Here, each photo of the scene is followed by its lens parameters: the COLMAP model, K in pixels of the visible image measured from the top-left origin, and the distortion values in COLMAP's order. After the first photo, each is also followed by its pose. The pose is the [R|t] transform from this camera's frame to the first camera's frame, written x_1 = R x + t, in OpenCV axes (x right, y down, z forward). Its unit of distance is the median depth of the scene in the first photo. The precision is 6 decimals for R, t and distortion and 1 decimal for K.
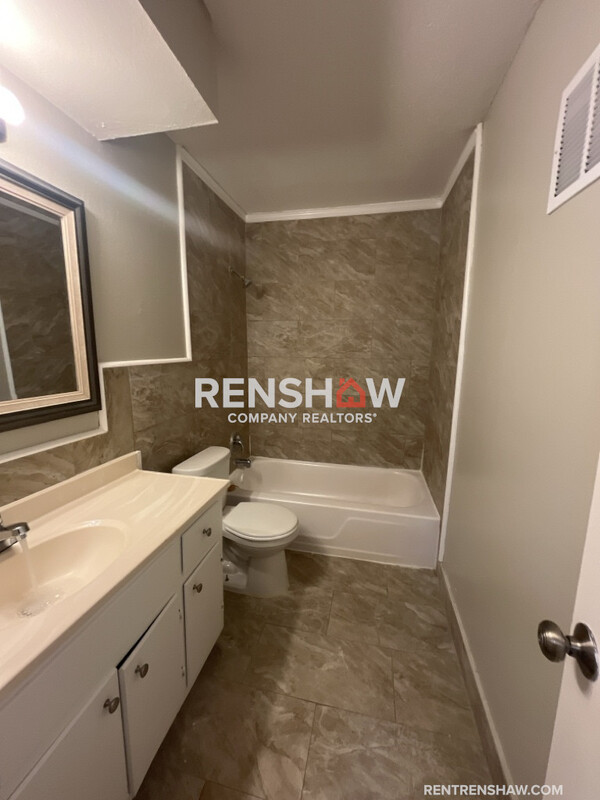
lens RADIAL K [[322.6, 0, 299.8], [0, 322.6, 398.6], [0, 0, 1]] dist [-0.003922, 0.000127]
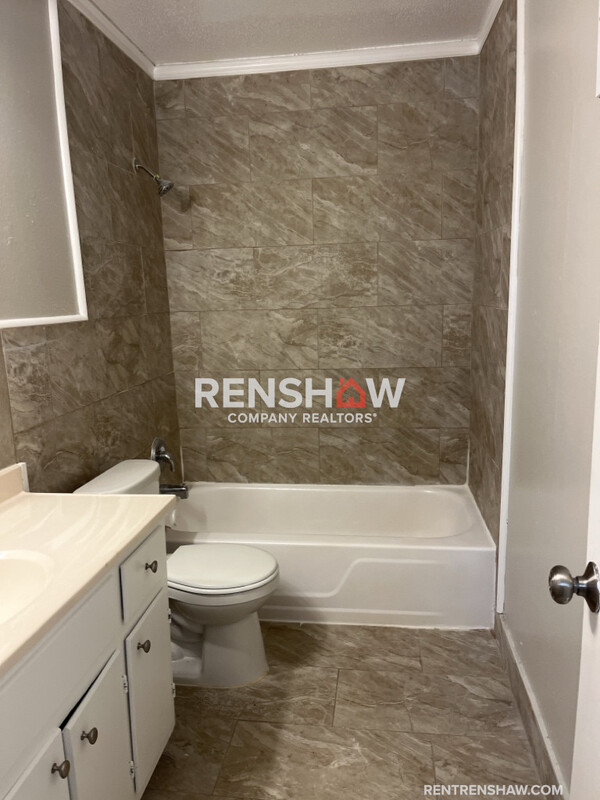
lens RADIAL K [[602.7, 0, 298.7], [0, 602.7, 401.3], [0, 0, 1]] dist [0.032098, -0.015813]
pose [[0.995375, -0.054123, 0.079370, -0.035808], [0.052892, 0.998446, 0.017537, 0.035601], [-0.080196, -0.013258, 0.996691, -0.162078]]
